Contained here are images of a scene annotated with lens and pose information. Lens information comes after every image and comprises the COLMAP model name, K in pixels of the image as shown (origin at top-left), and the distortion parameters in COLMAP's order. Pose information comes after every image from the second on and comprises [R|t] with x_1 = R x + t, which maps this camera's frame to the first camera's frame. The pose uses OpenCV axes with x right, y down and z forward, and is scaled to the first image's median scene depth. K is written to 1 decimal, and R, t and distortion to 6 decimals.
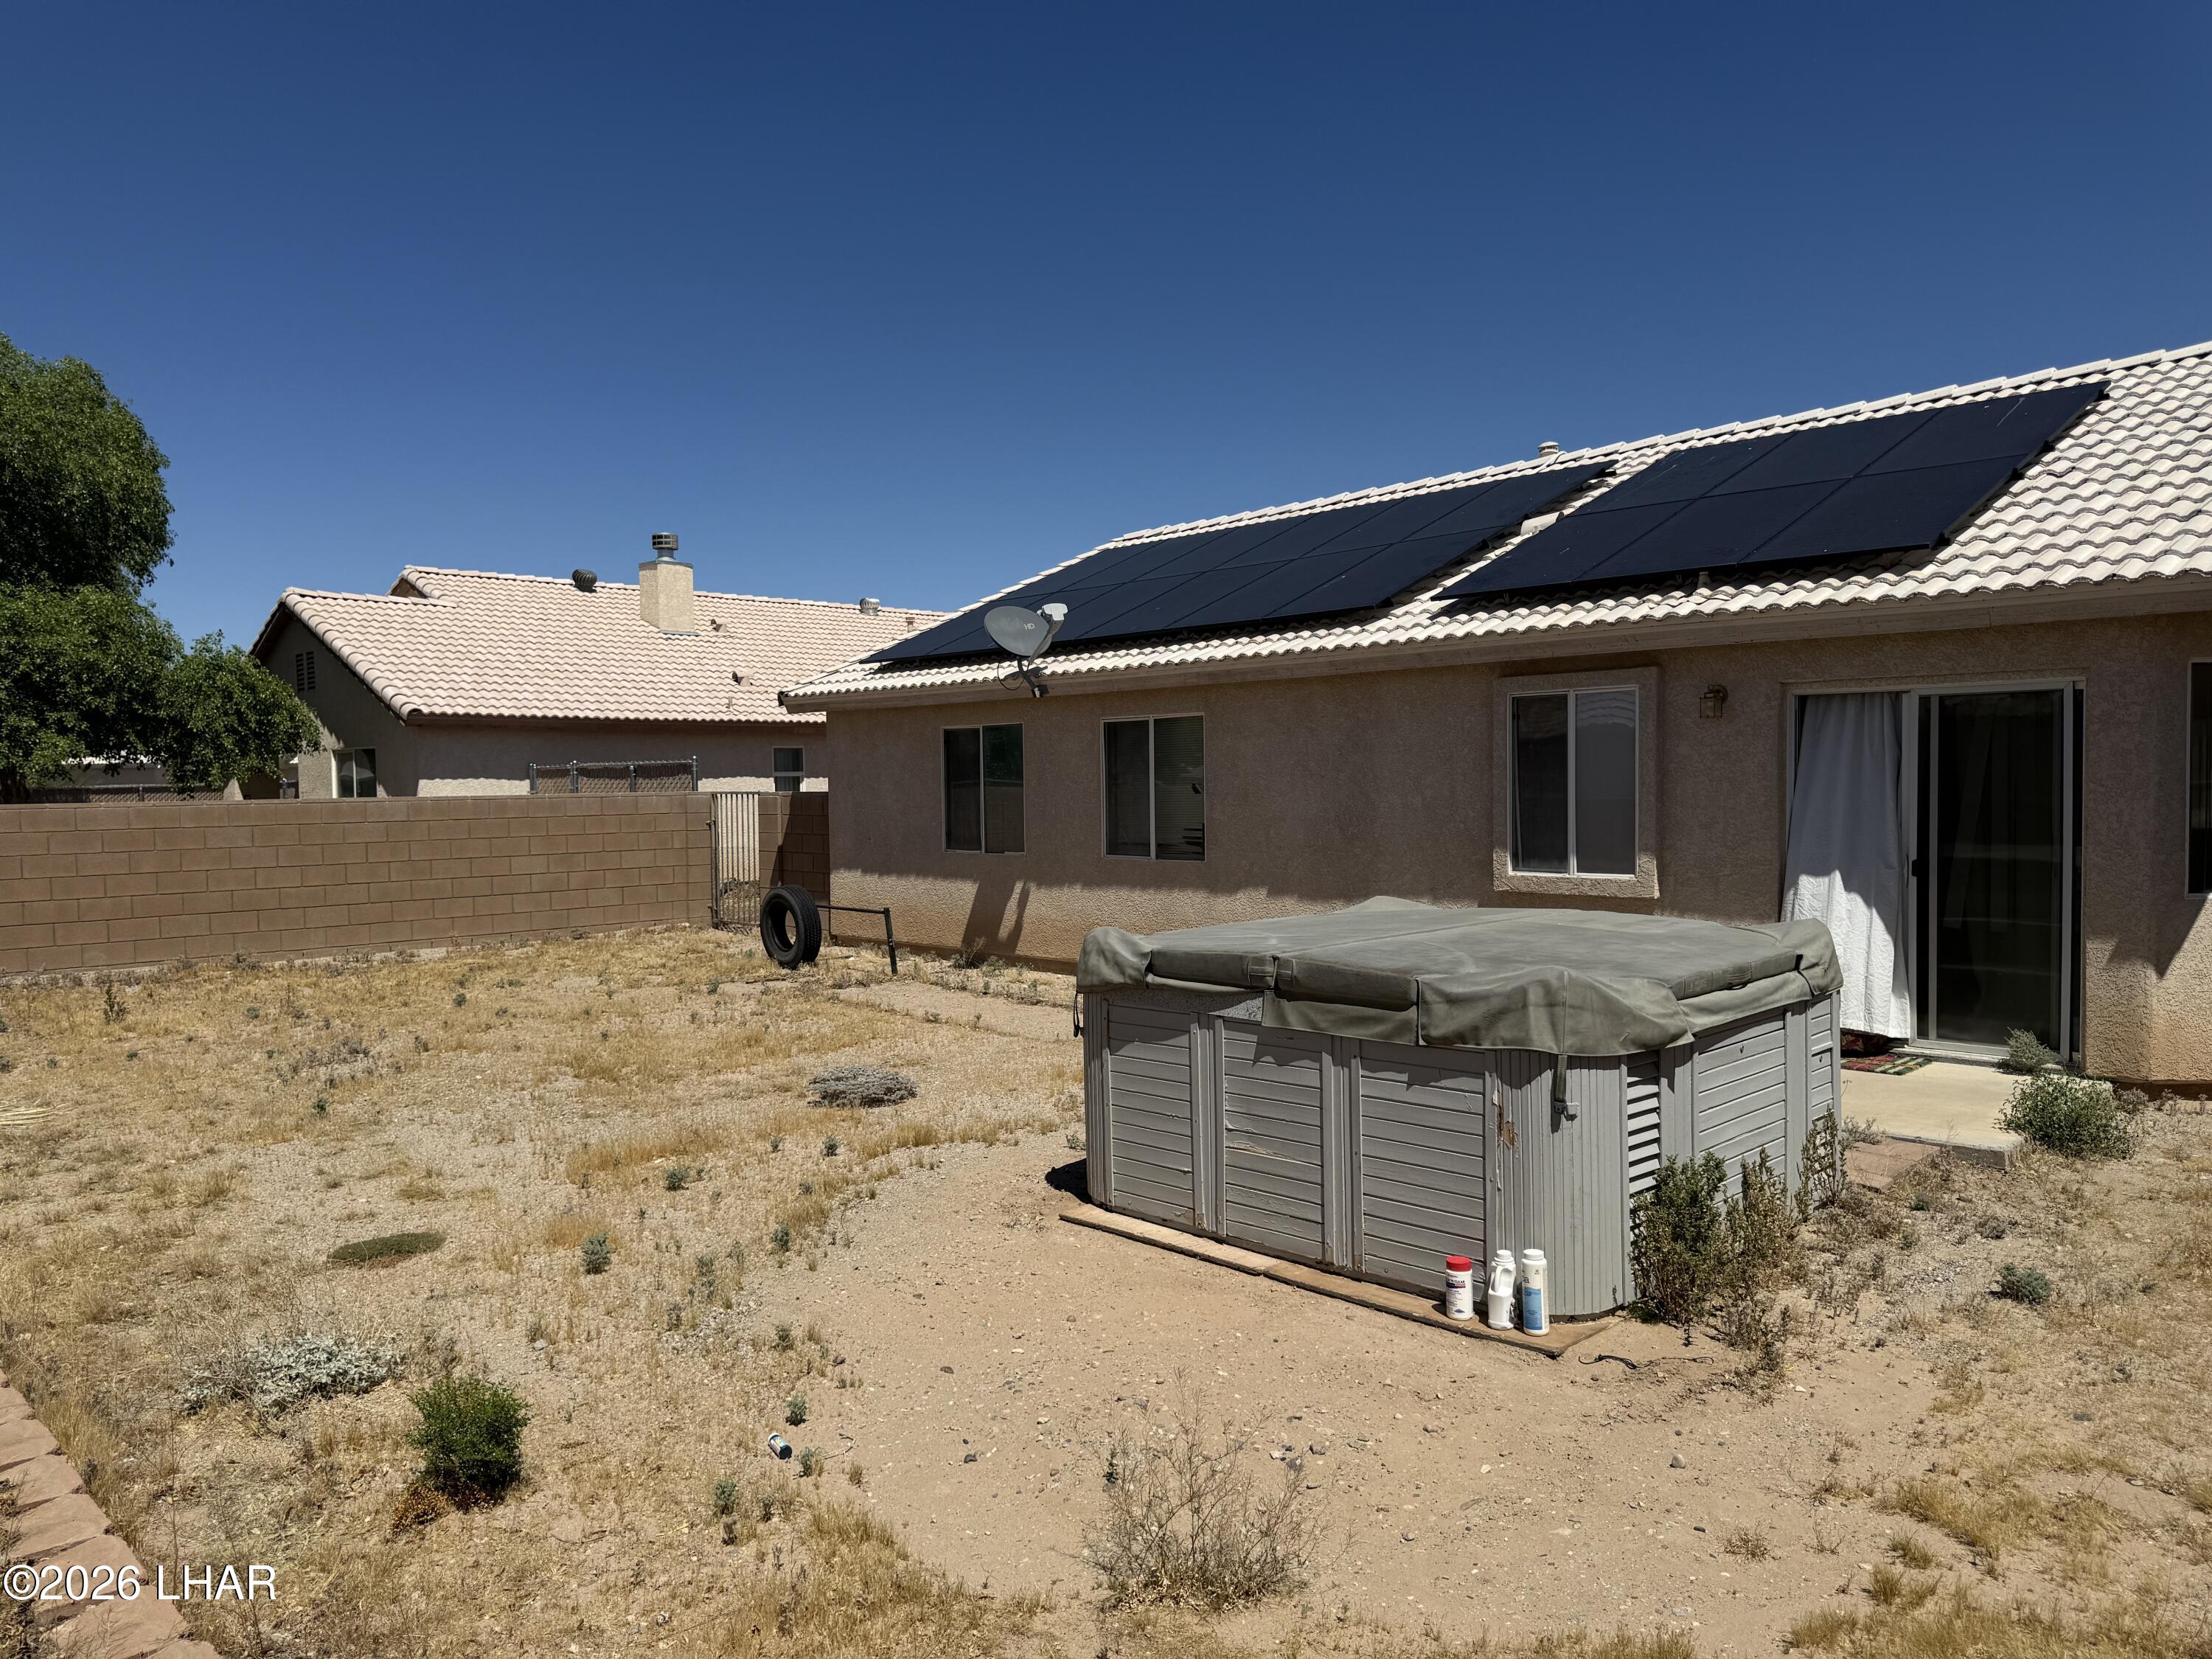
lens RADIAL K [[1537.1, 0, 1101.4], [0, 1537.1, 856.6], [0, 0, 1]] dist [0.080173, -0.106963]
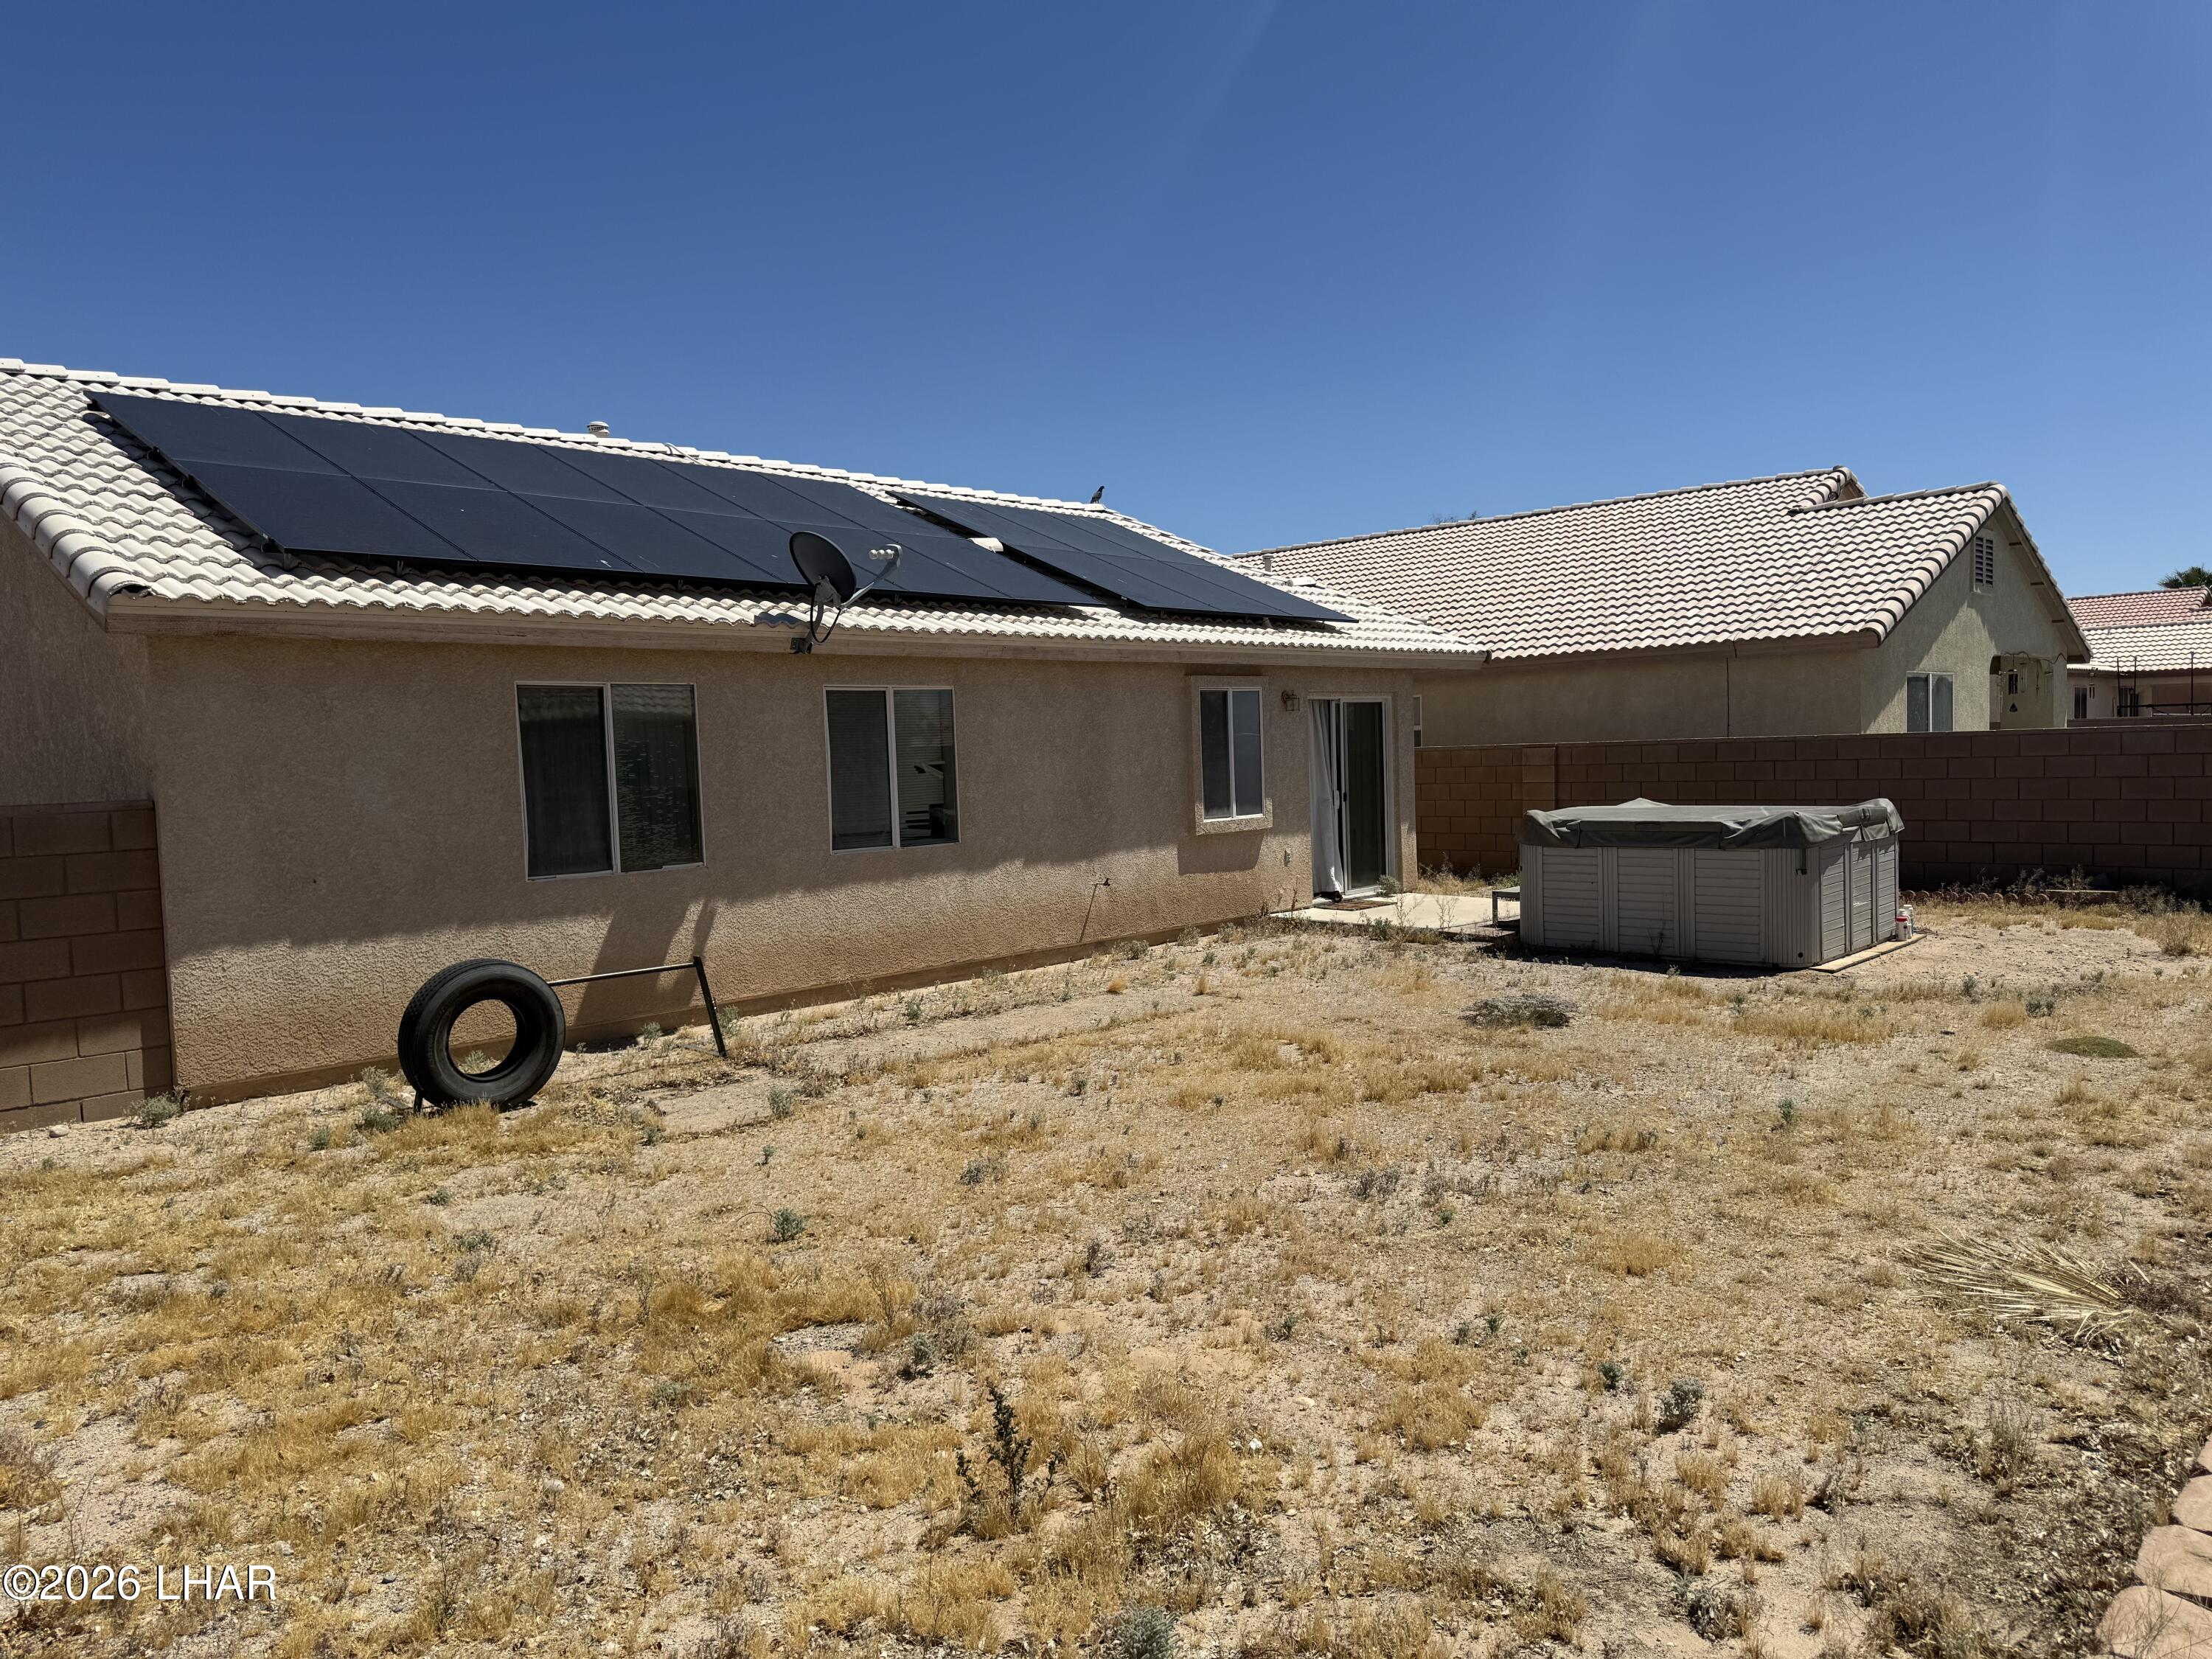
lens RADIAL K [[1537.1, 0, 1101.4], [0, 1537.1, 856.6], [0, 0, 1]] dist [0.080173, -0.106963]
pose [[-0.039442, -0.057603, 0.997560, -0.890380], [0.080855, 0.994879, 0.060645, -0.038710], [-0.995945, 0.083050, -0.034582, 0.937625]]
